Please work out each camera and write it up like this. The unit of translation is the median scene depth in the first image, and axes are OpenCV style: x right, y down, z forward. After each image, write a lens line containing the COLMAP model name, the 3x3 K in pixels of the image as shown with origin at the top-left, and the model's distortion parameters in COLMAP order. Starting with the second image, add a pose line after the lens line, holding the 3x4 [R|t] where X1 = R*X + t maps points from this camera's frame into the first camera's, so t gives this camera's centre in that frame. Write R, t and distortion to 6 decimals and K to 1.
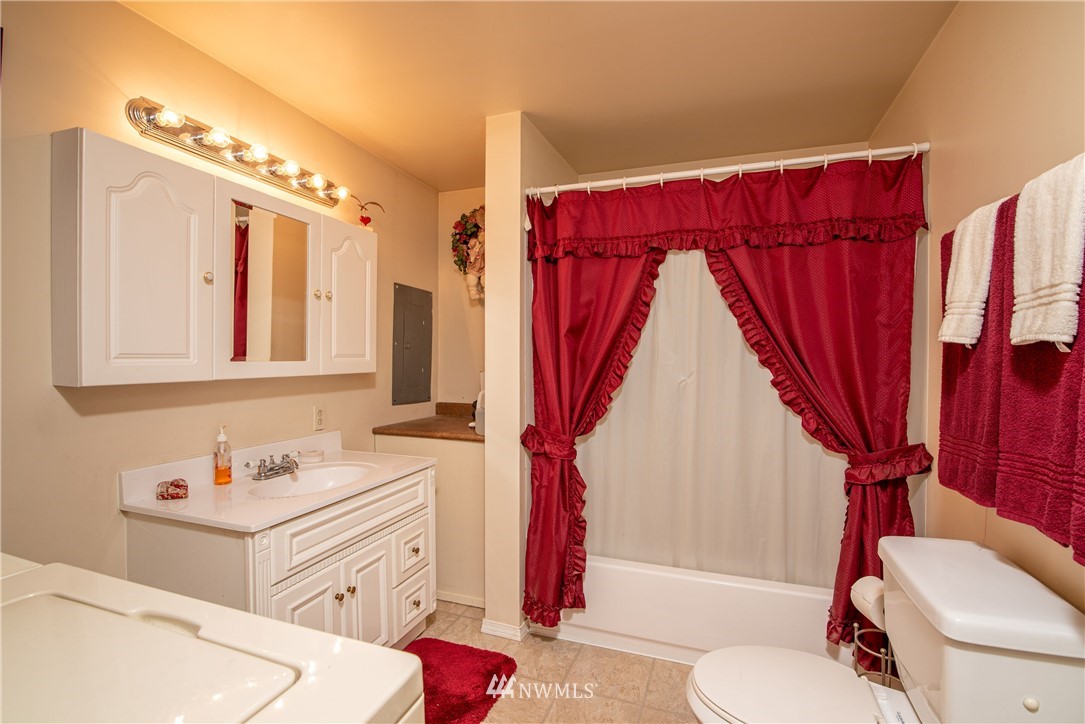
lens RADIAL K [[494.7, 0, 545.6], [0, 494.7, 379.7], [0, 0, 1]] dist [-0.021064, 0.001886]
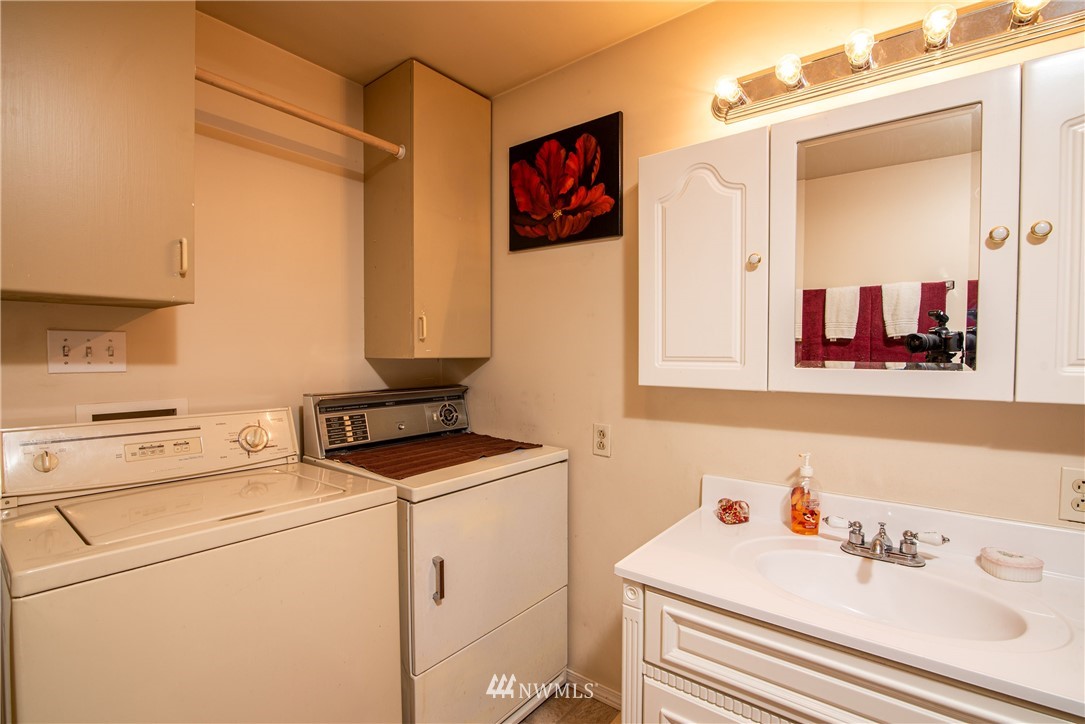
lens RADIAL K [[505.6, 0, 542.5], [0, 505.6, 362.0], [0, 0, 1]] dist [-0.000201, 0.000264]
pose [[-0.312884, 0.013934, -0.949689, 0.194690], [-0.060269, 0.997586, 0.034493, -0.050901], [0.947877, 0.068029, -0.311289, 0.906797]]
